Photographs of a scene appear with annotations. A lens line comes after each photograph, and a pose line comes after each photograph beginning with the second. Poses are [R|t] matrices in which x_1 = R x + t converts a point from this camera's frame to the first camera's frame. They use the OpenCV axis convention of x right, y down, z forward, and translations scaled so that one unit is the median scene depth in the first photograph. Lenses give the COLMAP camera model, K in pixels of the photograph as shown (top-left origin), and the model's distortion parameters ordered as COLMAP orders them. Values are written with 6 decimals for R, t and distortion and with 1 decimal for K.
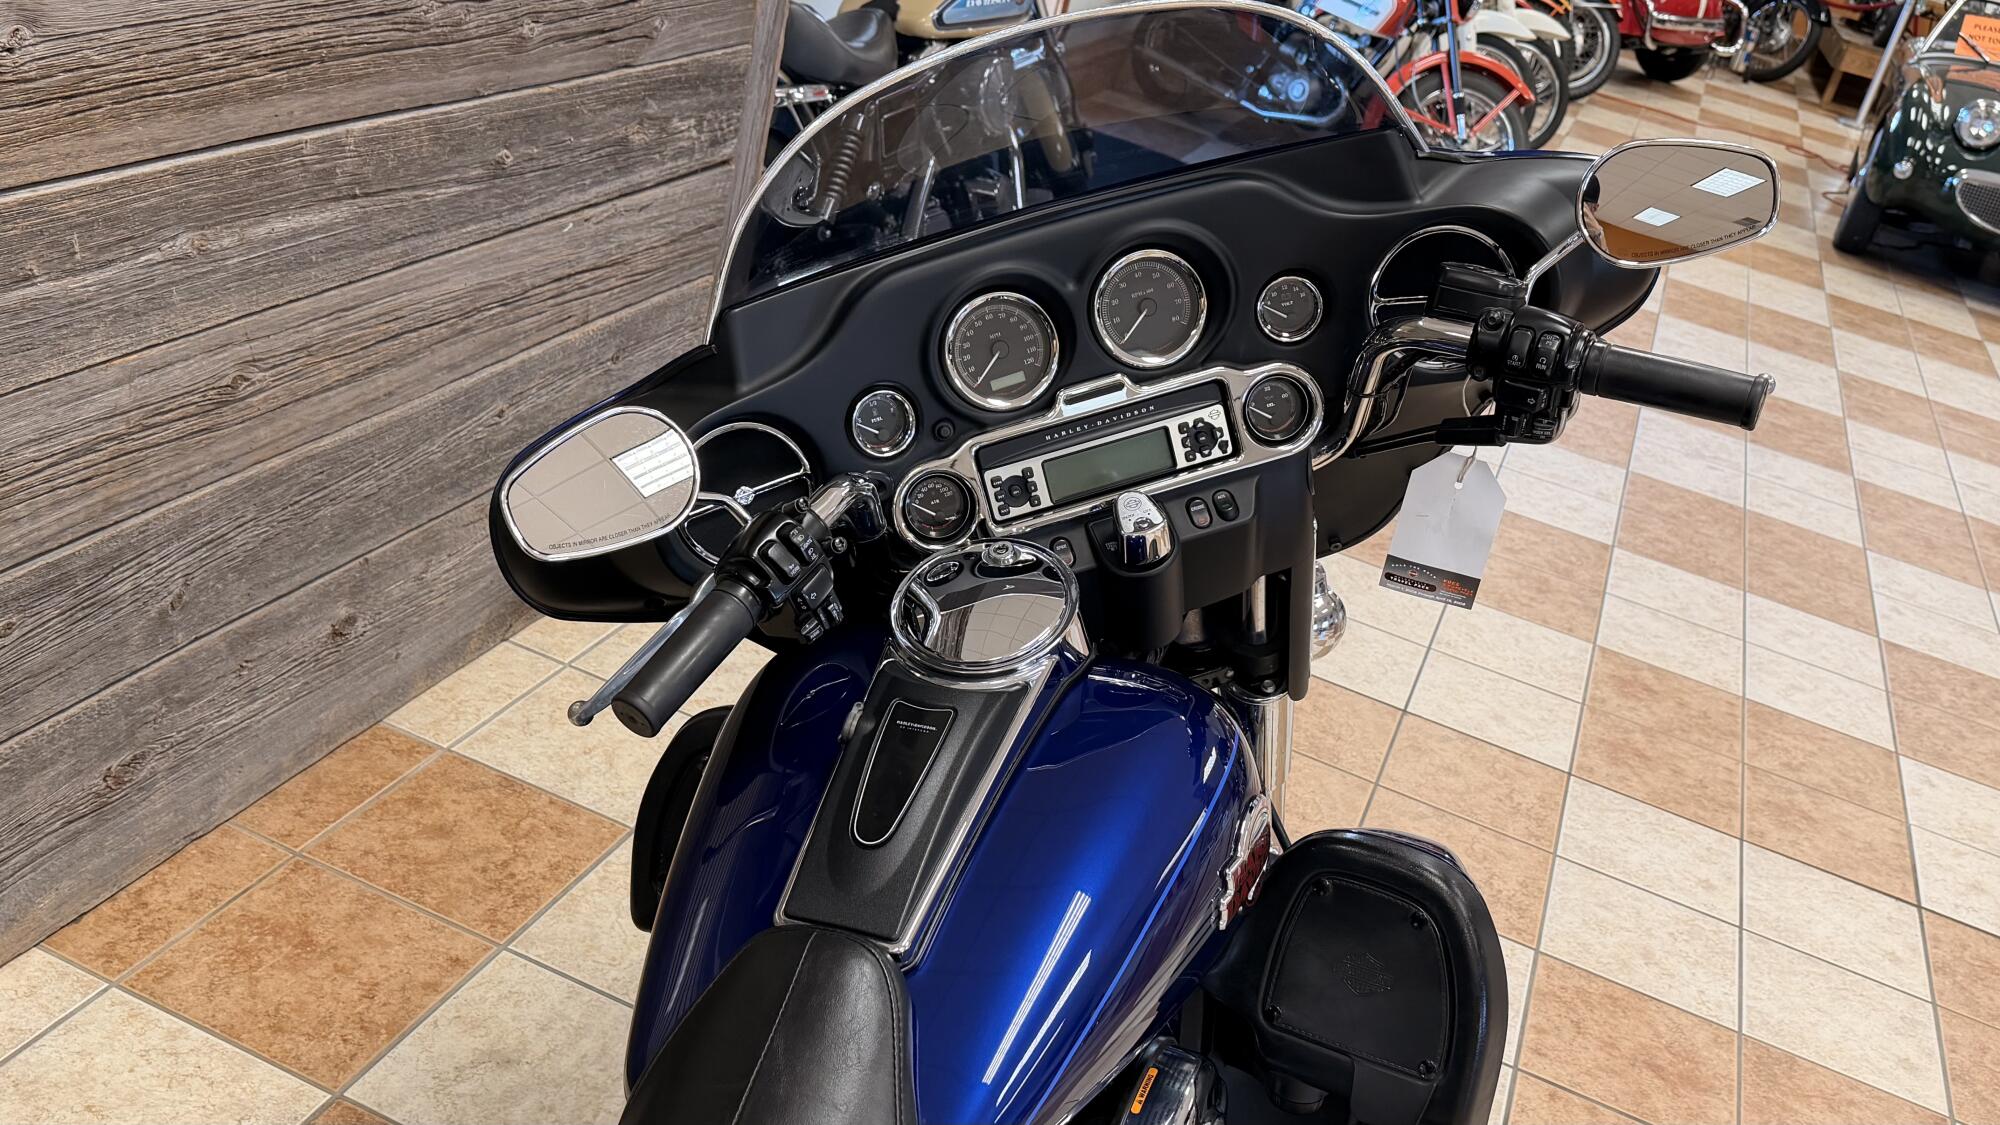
lens RADIAL K [[1888.1, 0, 1000.0], [0, 1888.1, 562.5], [0, 0, 1]] dist [0.065227, -0.015685]
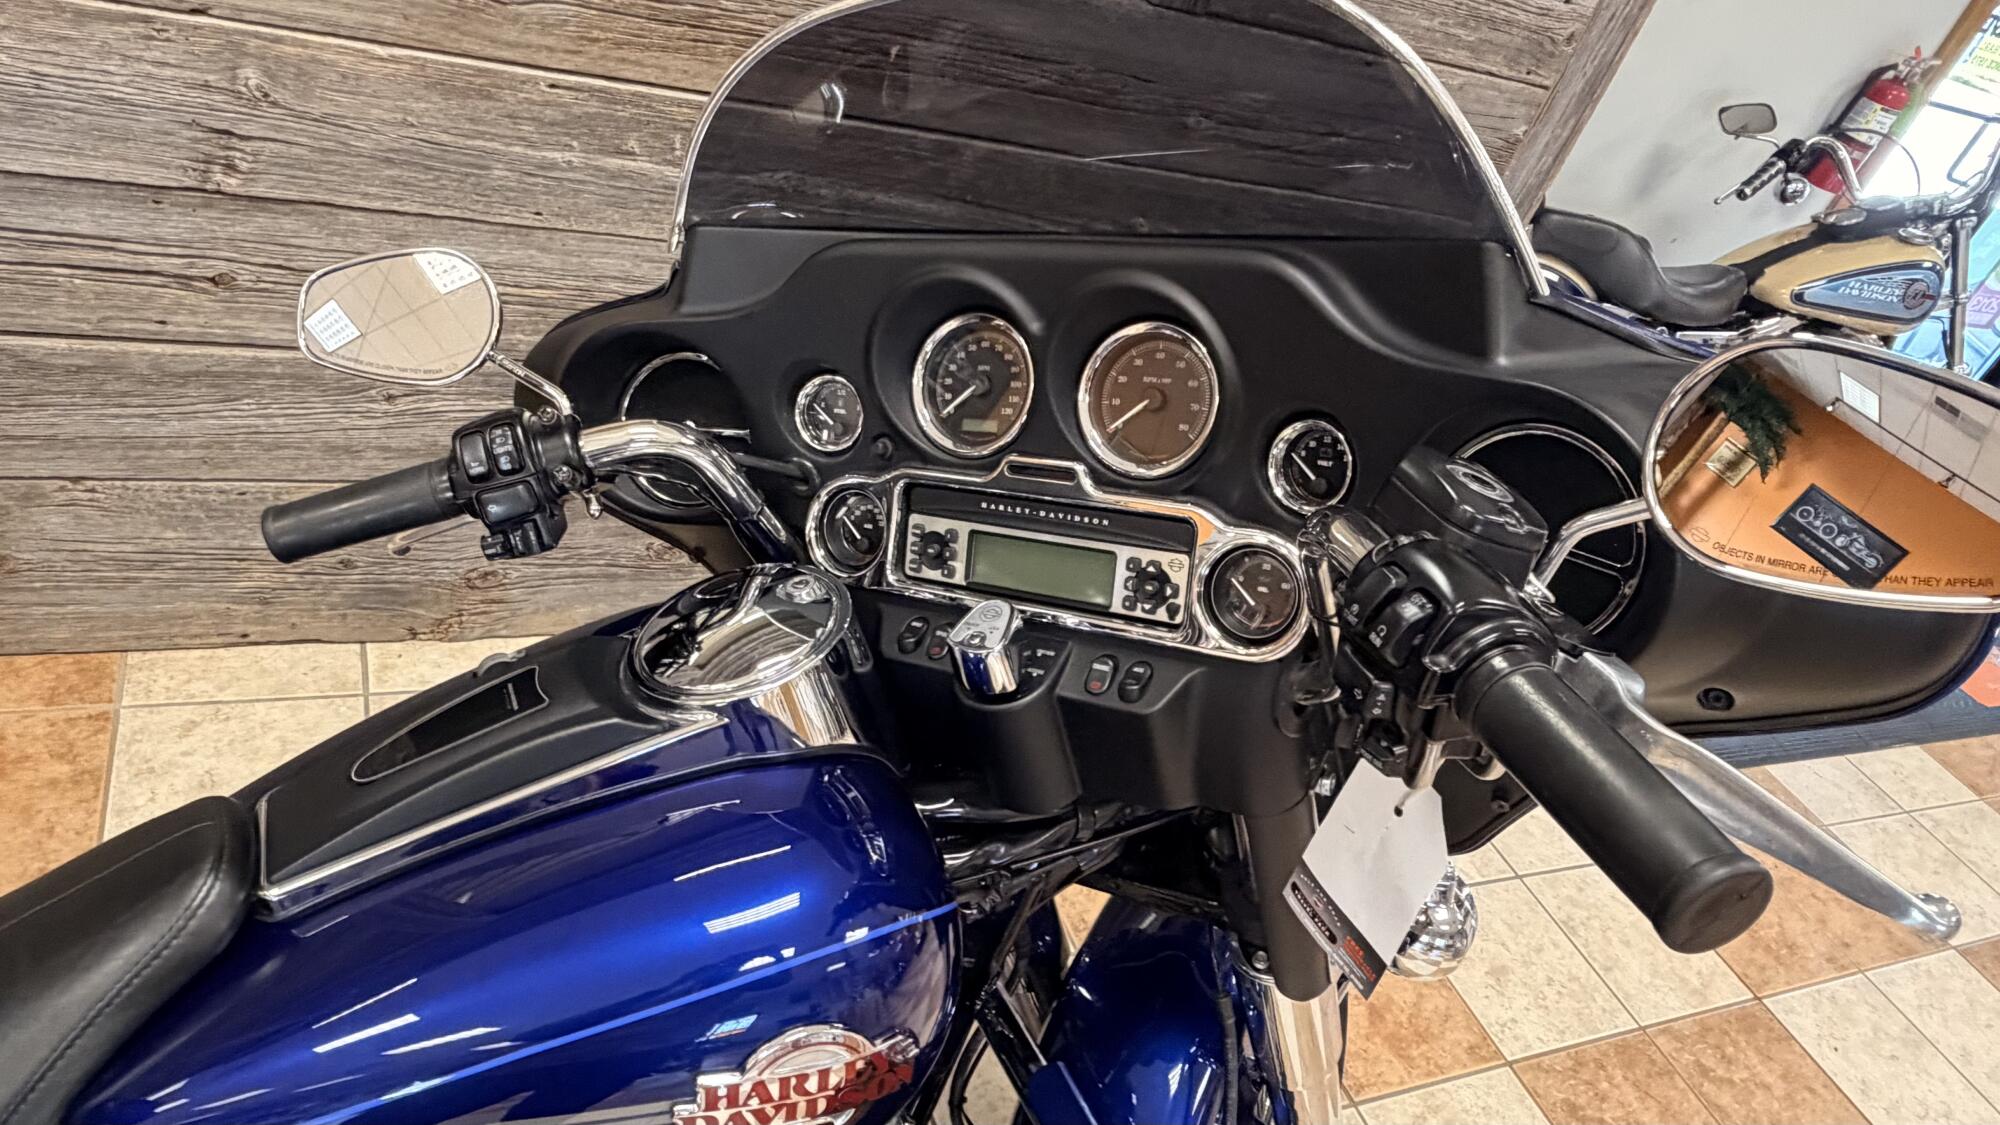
lens RADIAL K [[1291.2, 0, 988.1], [0, 1291.2, 599.9], [0, 0, 1]] dist [-0.031289, 0.021244]
pose [[0.710997, 0.409800, -0.571443, 0.355252], [-0.422516, 0.898552, 0.118681, -0.094579], [0.562107, 0.157062, 0.812014, 0.546389]]
